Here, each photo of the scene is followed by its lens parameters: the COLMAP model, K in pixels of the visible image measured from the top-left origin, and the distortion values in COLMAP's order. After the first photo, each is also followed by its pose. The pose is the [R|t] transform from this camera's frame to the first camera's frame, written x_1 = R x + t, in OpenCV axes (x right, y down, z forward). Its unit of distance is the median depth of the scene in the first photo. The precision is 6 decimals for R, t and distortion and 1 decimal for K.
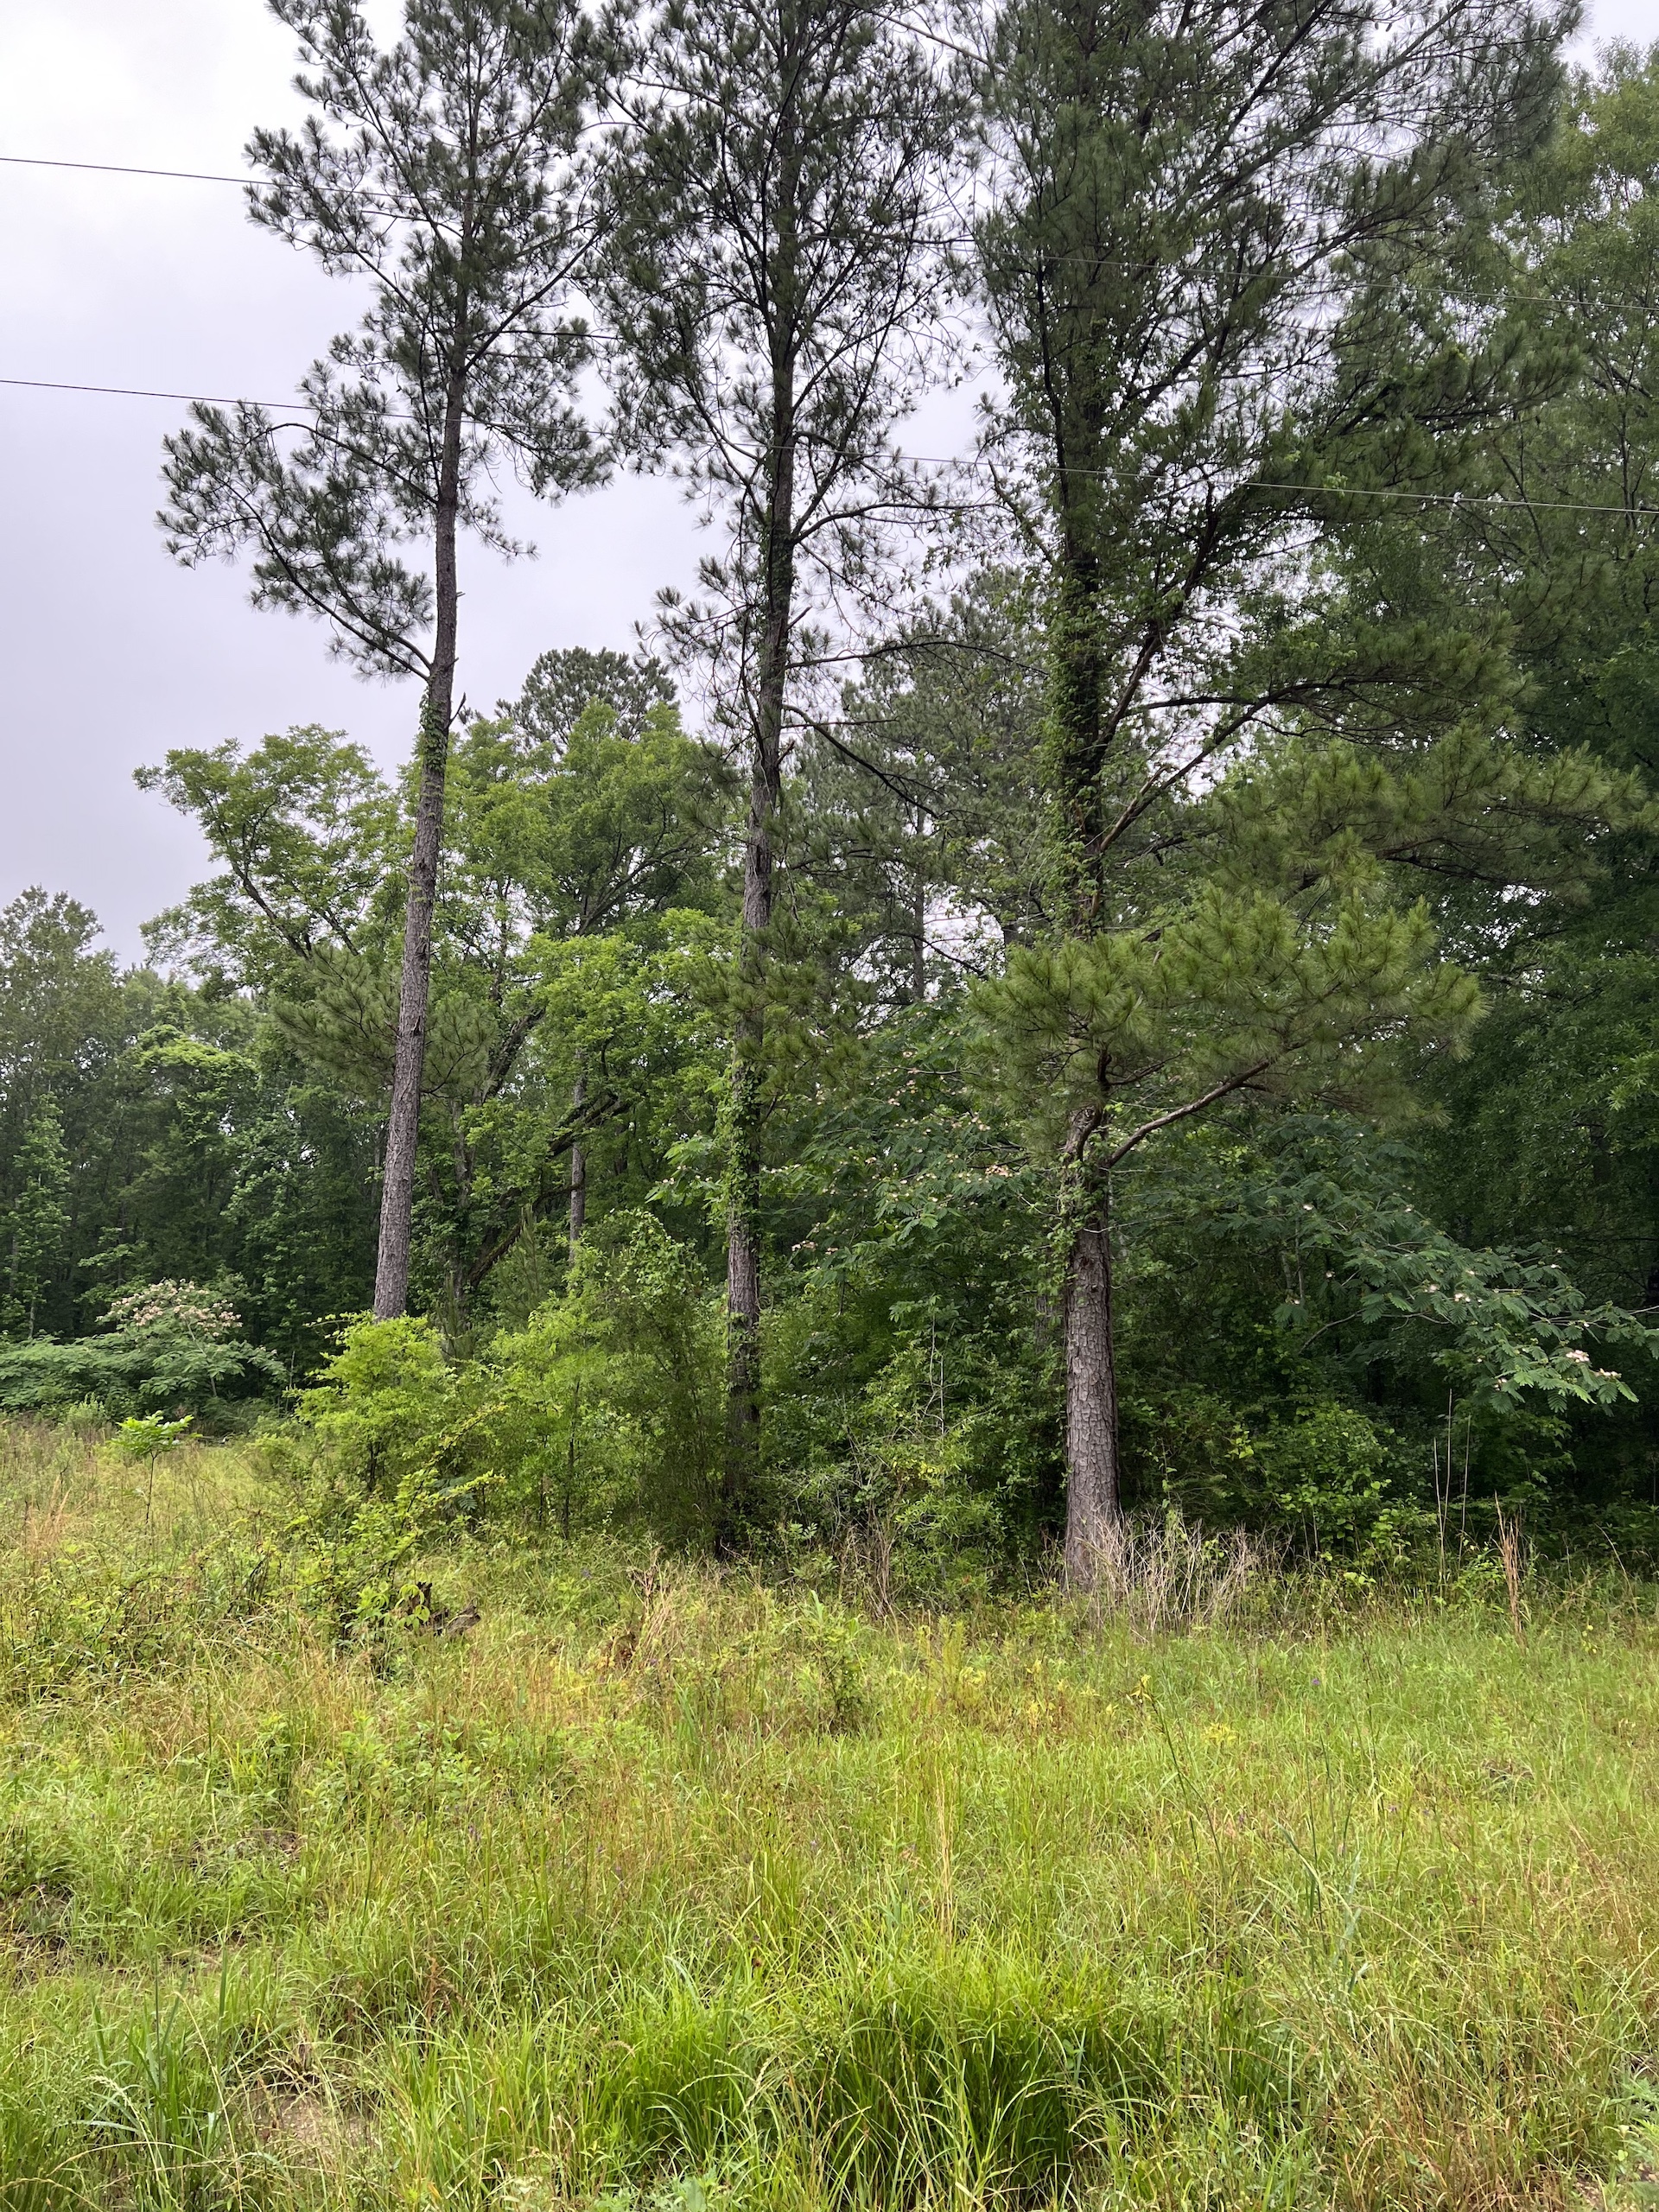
lens RADIAL K [[1552.1, 0, 829.5], [0, 1552.1, 1106.0], [0, 0, 1]] dist [0.000437, -0.028028]
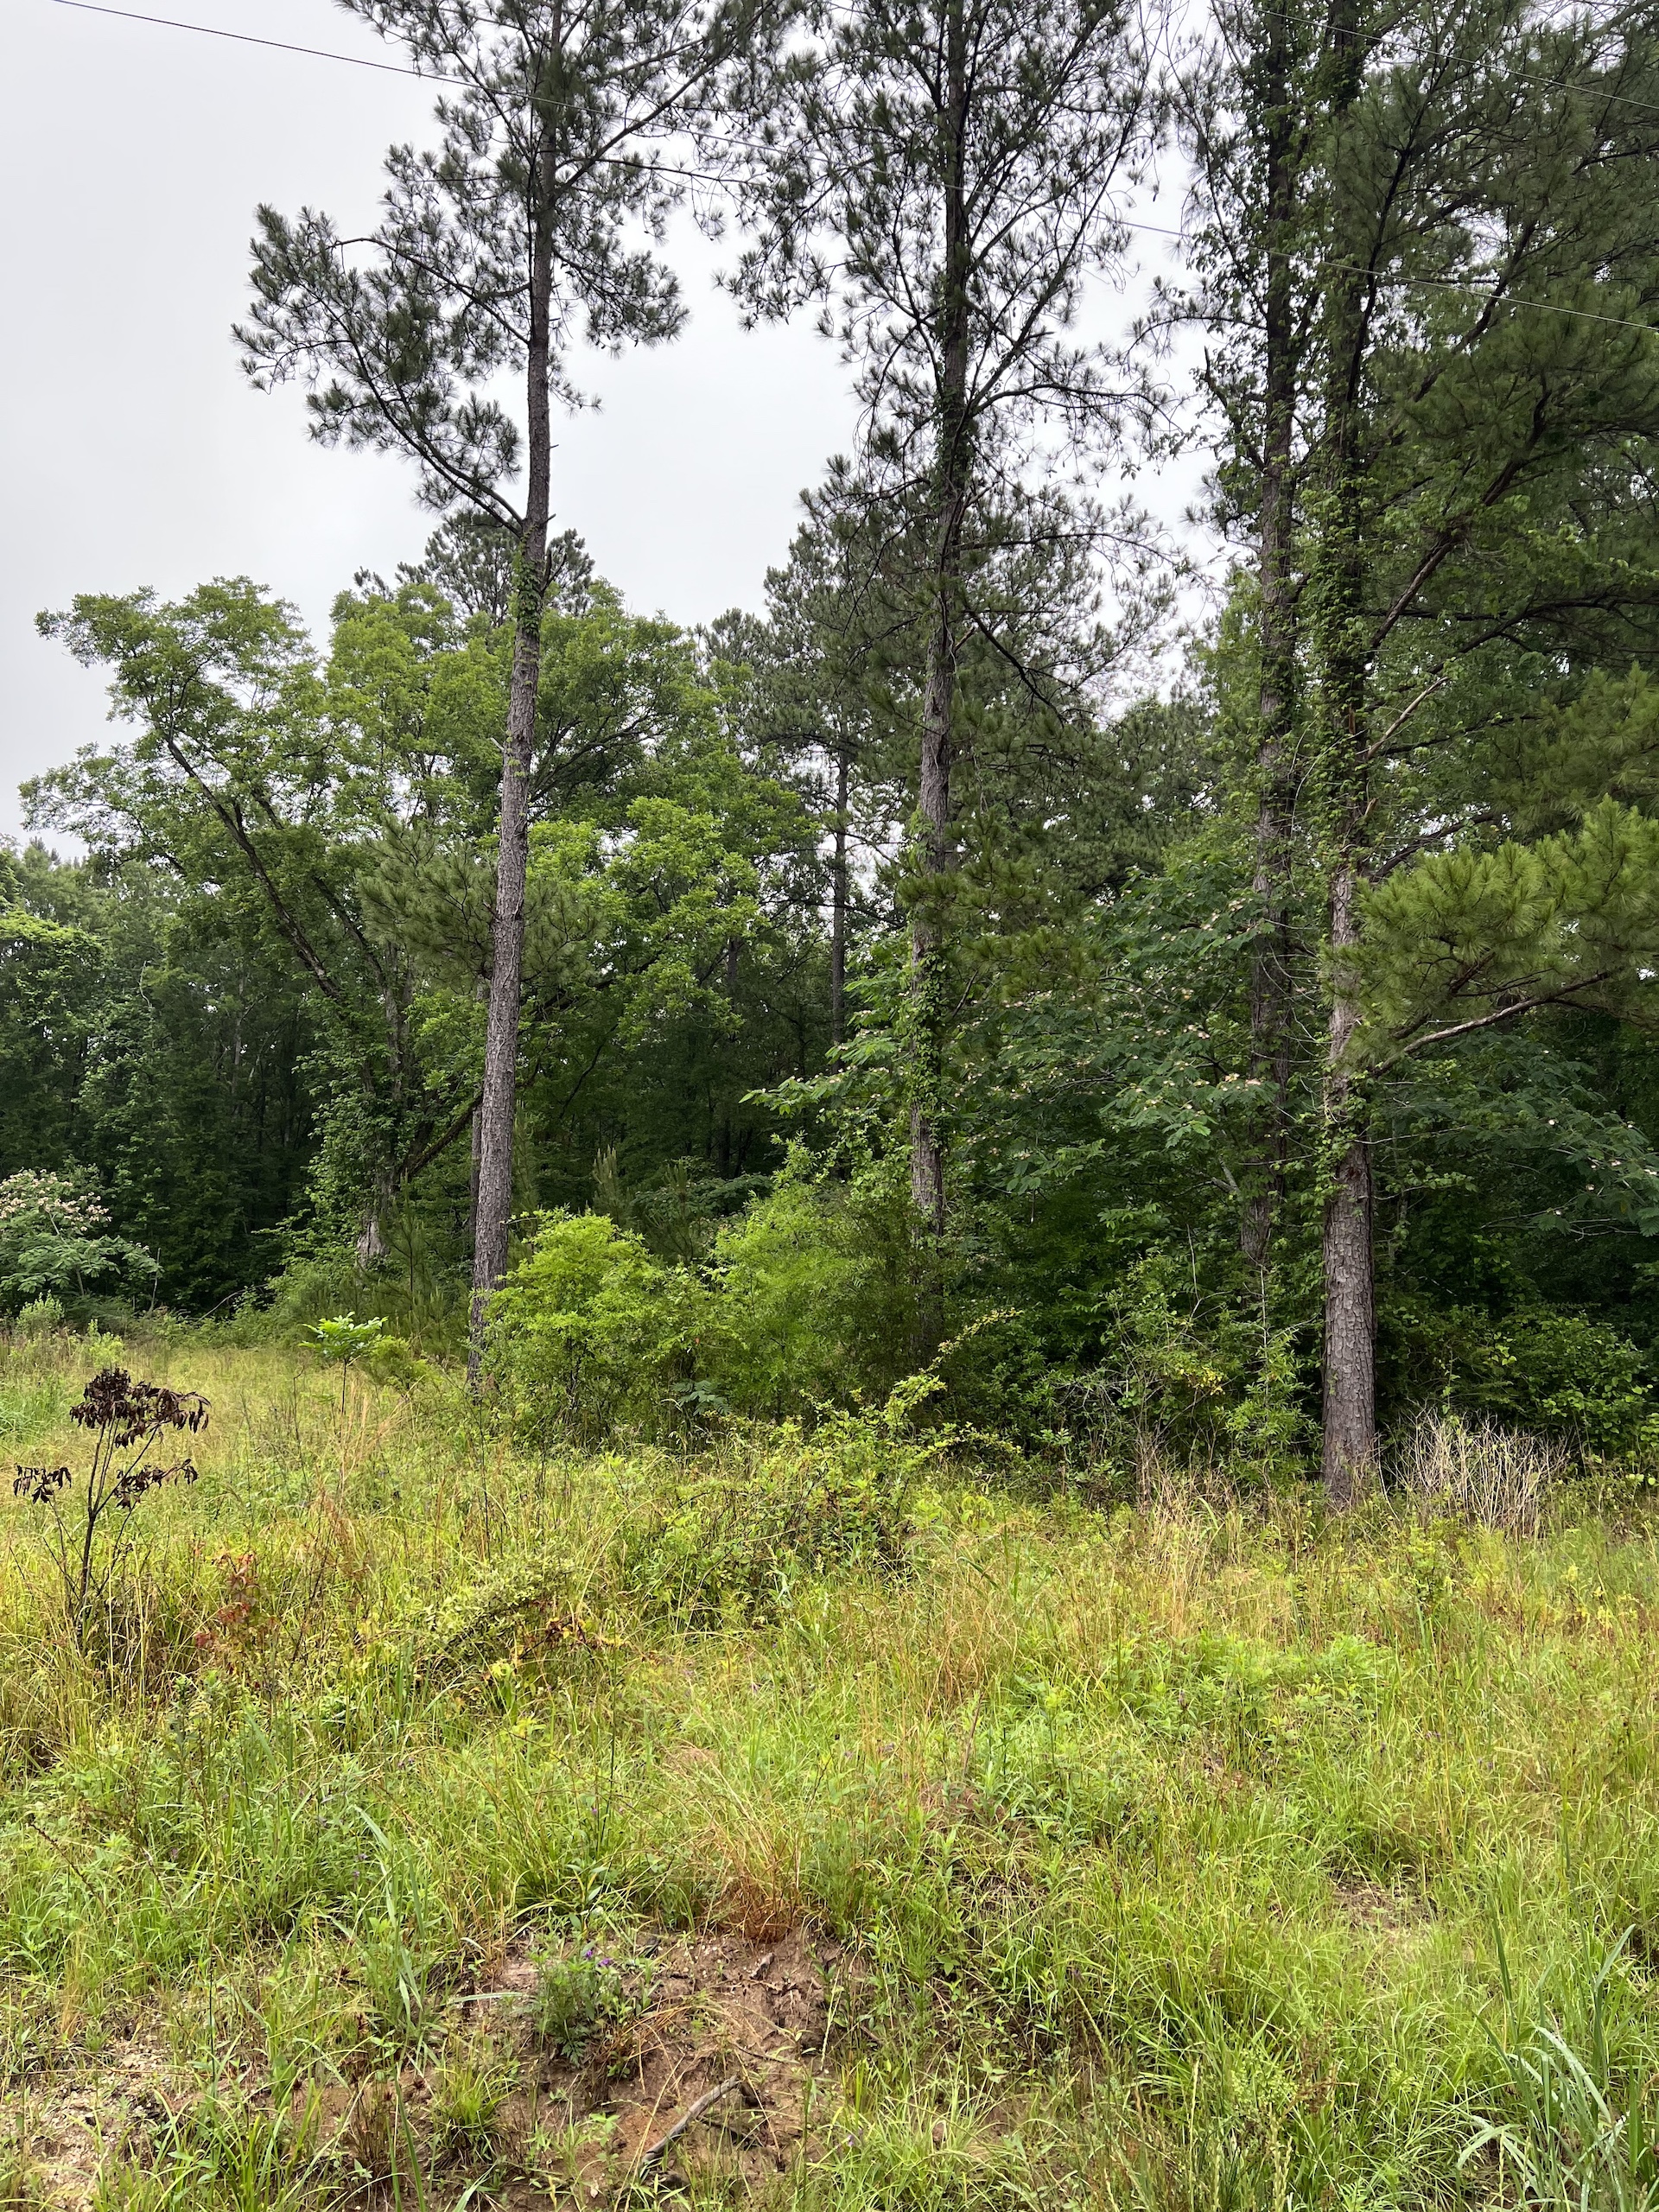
lens RADIAL K [[1552.1, 0, 829.5], [0, 1552.1, 1106.0], [0, 0, 1]] dist [0.000437, -0.028028]
pose [[0.989927, 0.022336, 0.139809, -0.115790], [-0.031110, 0.997660, 0.060889, 0.002234], [-0.138122, -0.064625, 0.988305, 0.019046]]
